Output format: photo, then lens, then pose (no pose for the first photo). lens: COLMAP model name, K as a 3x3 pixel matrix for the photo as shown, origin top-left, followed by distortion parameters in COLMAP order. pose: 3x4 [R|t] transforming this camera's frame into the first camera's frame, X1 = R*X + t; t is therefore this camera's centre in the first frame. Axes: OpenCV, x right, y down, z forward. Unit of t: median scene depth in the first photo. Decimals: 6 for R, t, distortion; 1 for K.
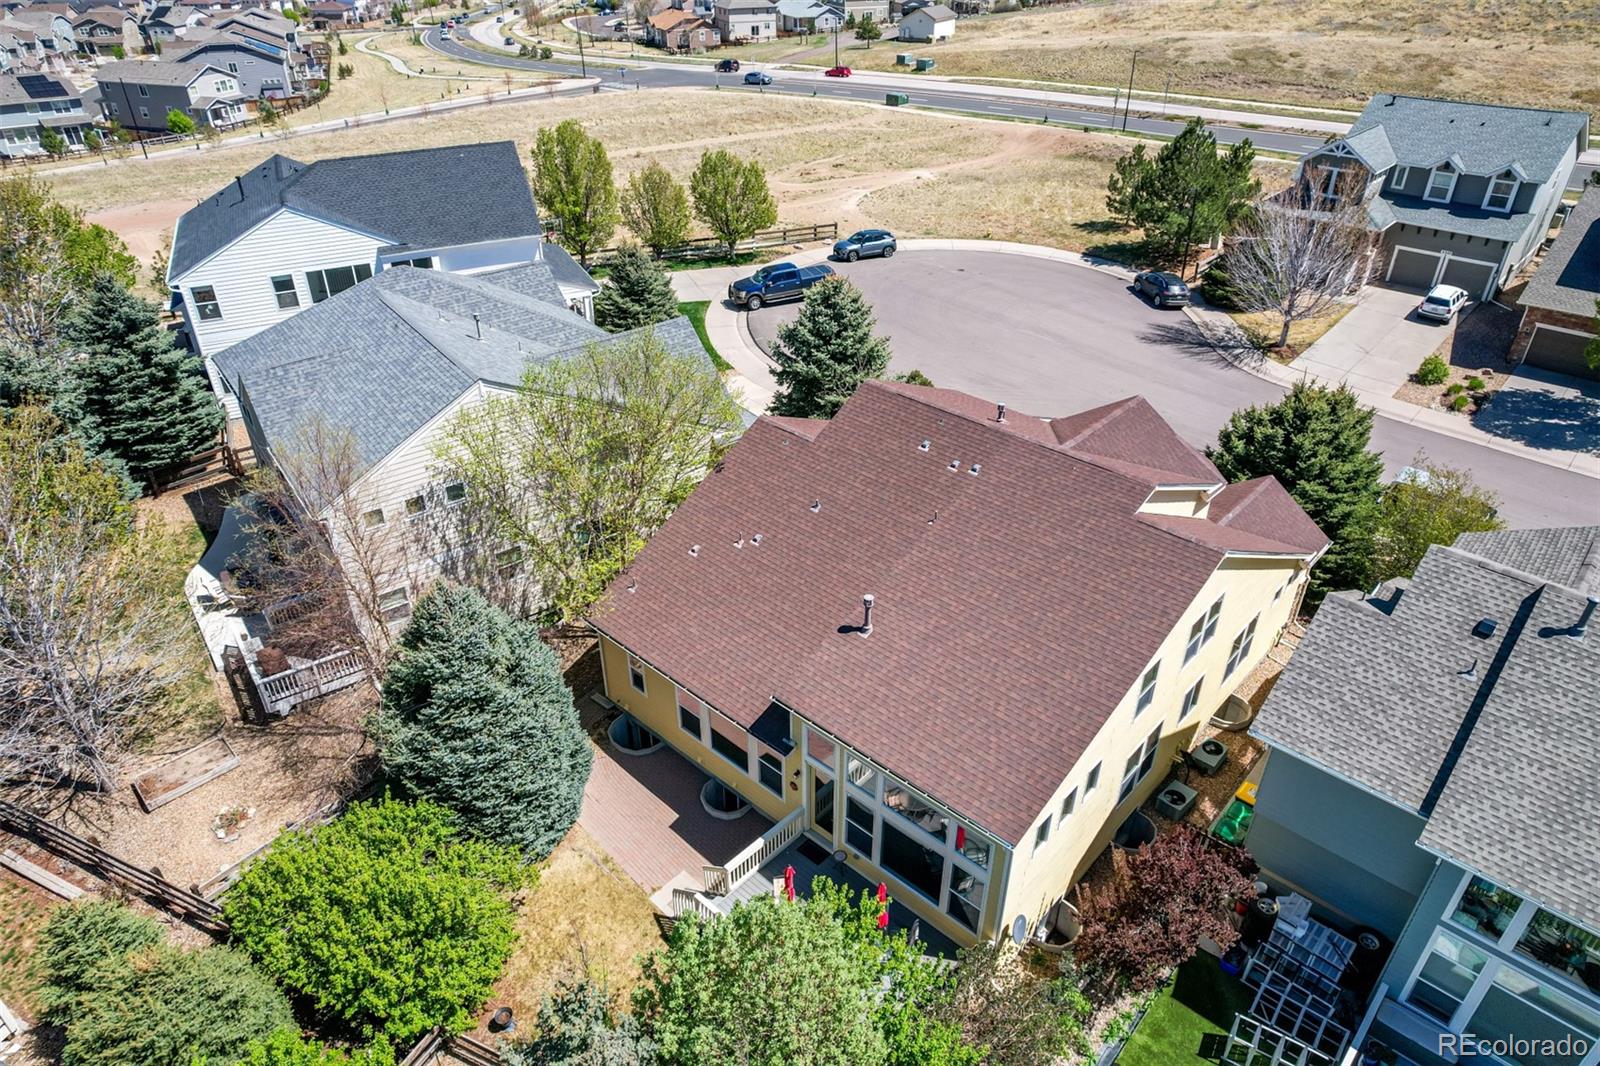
lens RADIAL K [[1022.4, 0, 803.1], [0, 1022.4, 527.5], [0, 0, 1]] dist [-0.071024, 0.058188]
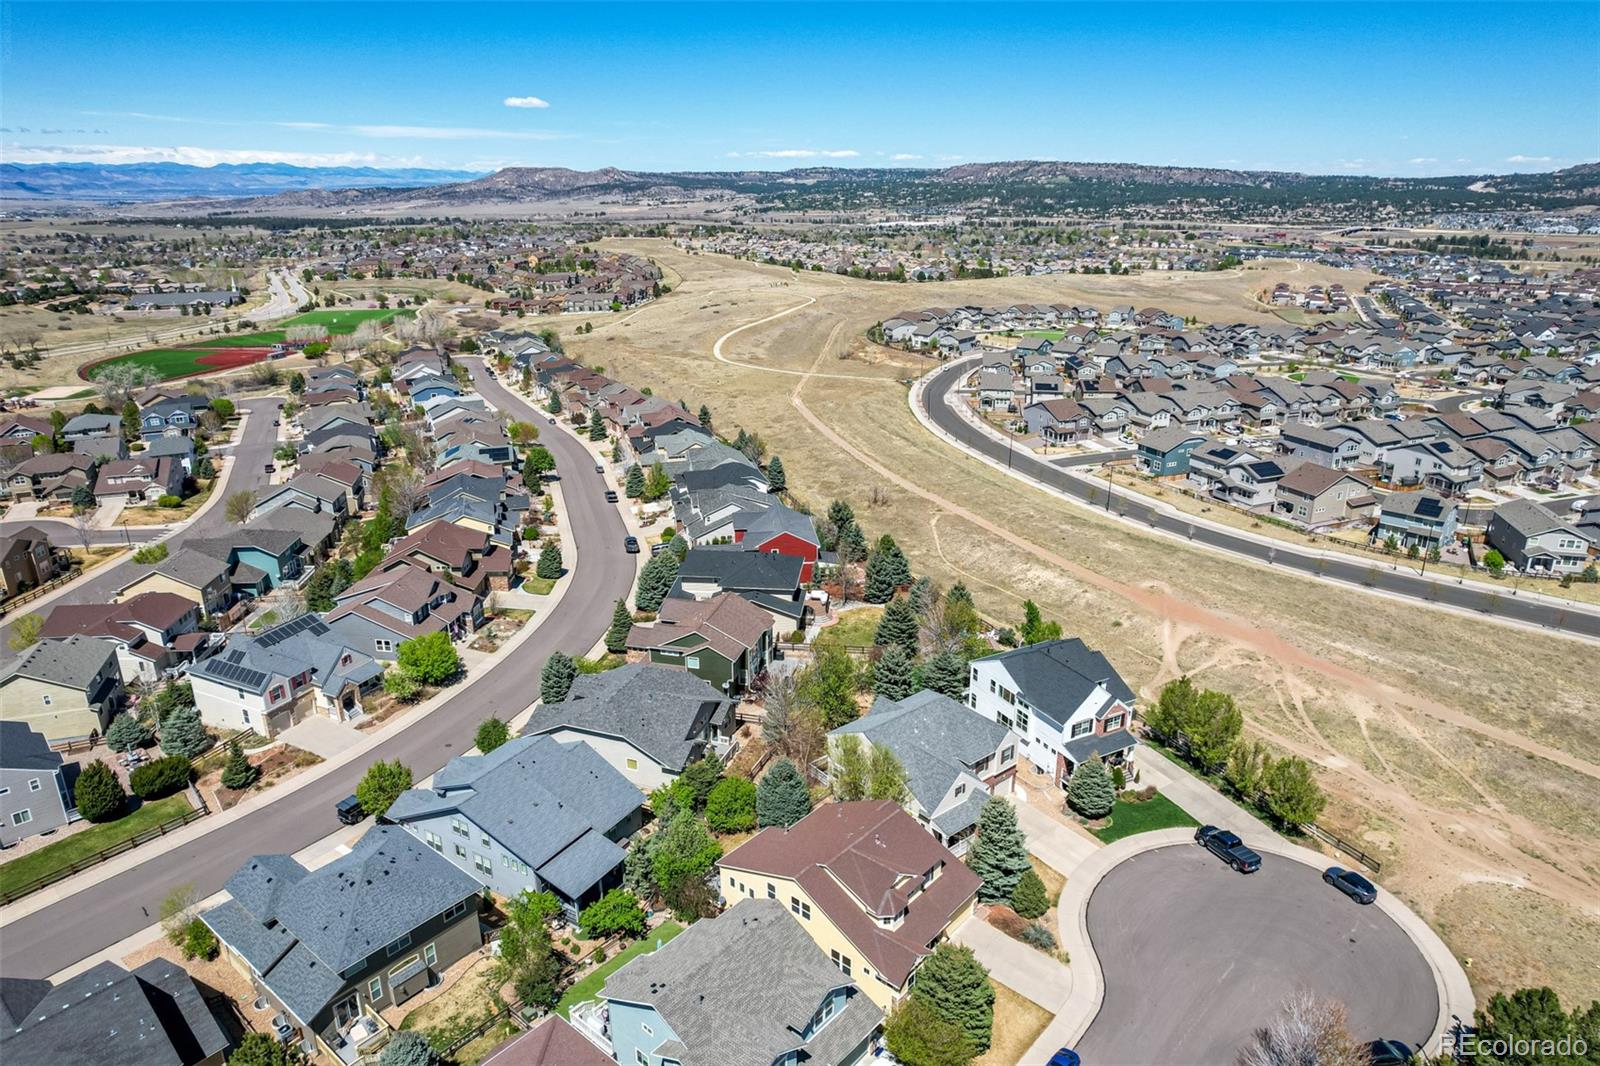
lens RADIAL K [[1022.4, 0, 795.7], [0, 1022.4, 552.6], [0, 0, 1]] dist [-0.071024, 0.058188]
pose [[0.033632, 0.353631, -0.934780, 1.308779], [-0.528002, 0.800418, 0.283804, -0.738292], [0.848577, 0.484021, 0.213638, -0.079391]]
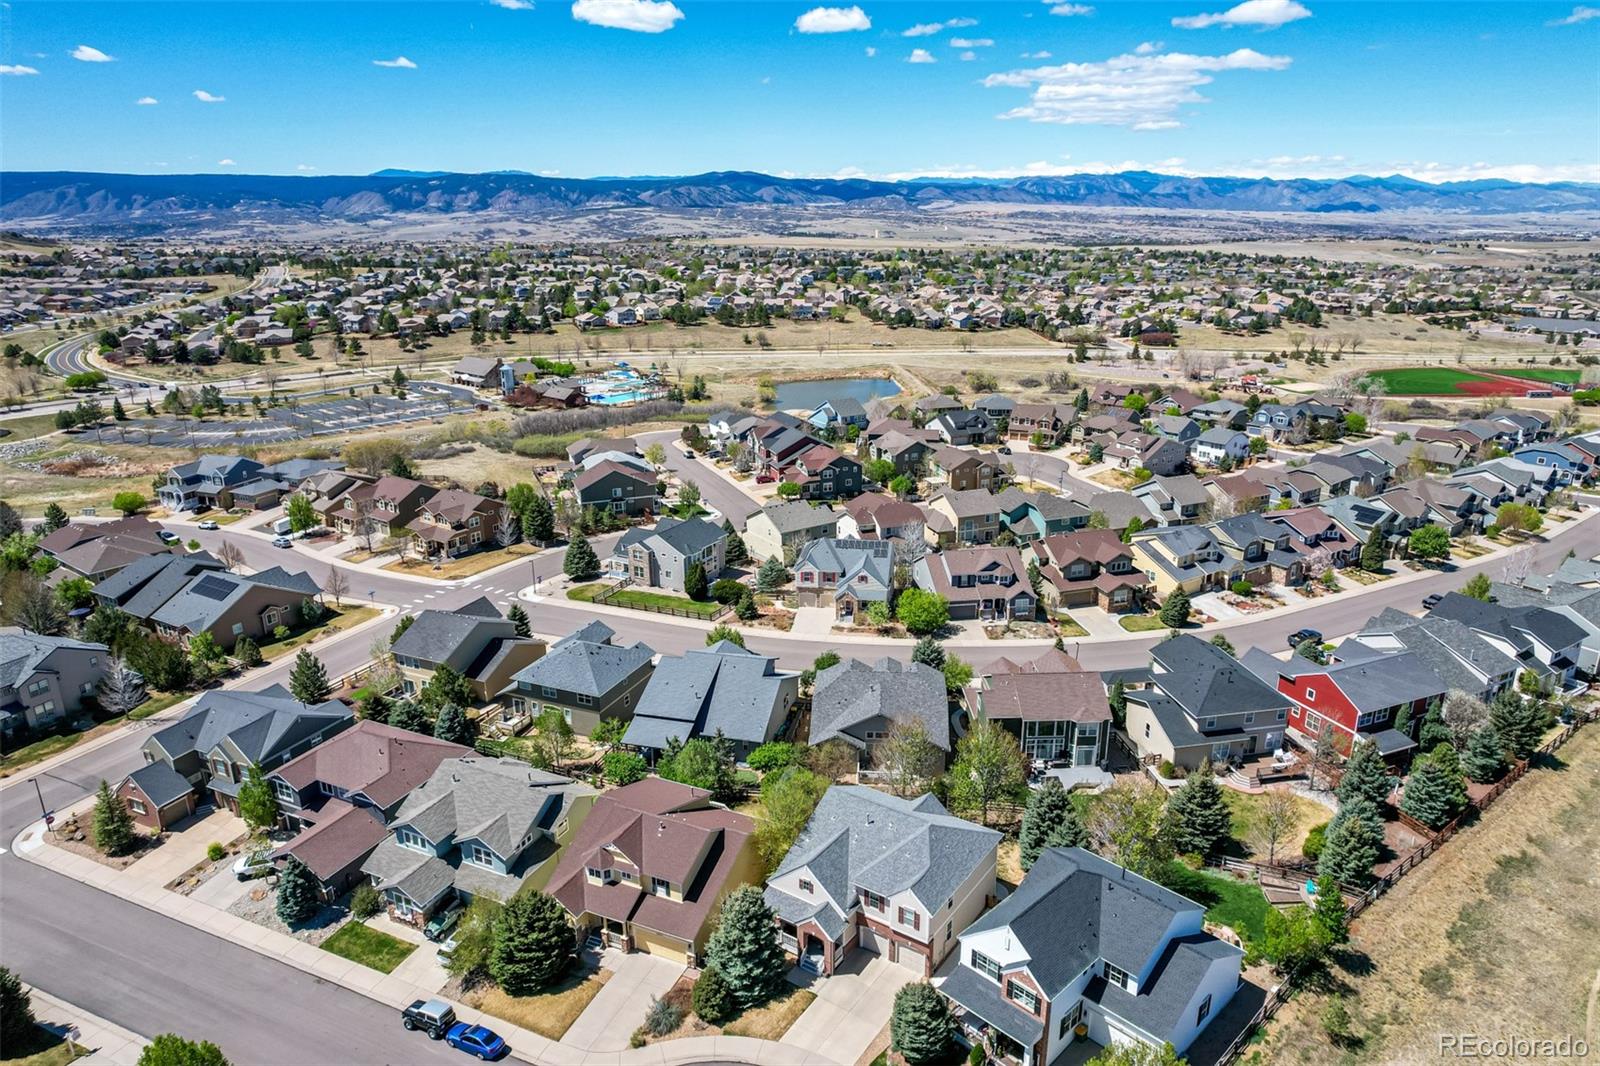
lens RADIAL K [[1022.4, 0, 797.1], [0, 1022.4, 540.3], [0, 0, 1]] dist [-0.071024, 0.058188]
pose [[-0.951682, 0.108536, -0.287265, 0.299394], [-0.151938, 0.646509, 0.747623, -1.507330], [0.266864, 0.755146, -0.598781, 1.170291]]
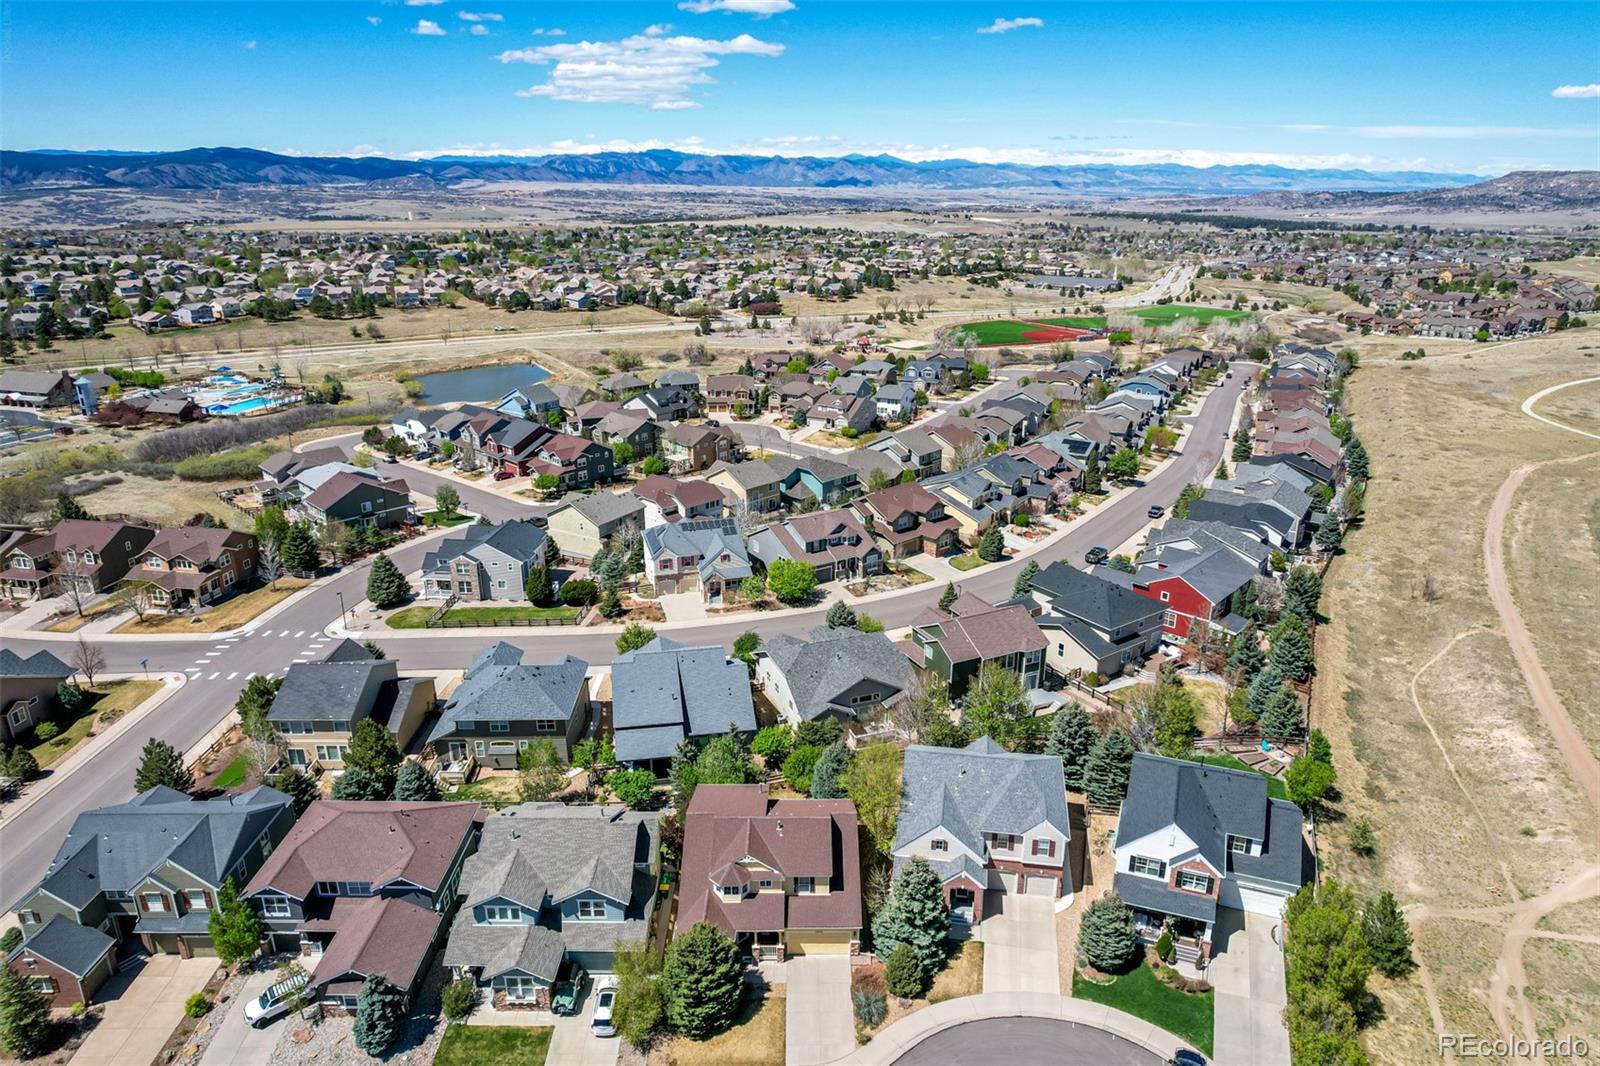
lens RADIAL K [[1022.4, 0, 793.6], [0, 1022.4, 526.3], [0, 0, 1]] dist [-0.071024, 0.058188]
pose [[-0.739355, 0.224274, -0.634867, 0.923352], [-0.351844, 0.675230, 0.648283, -1.314101], [0.574074, 0.702685, -0.420325, 0.853531]]
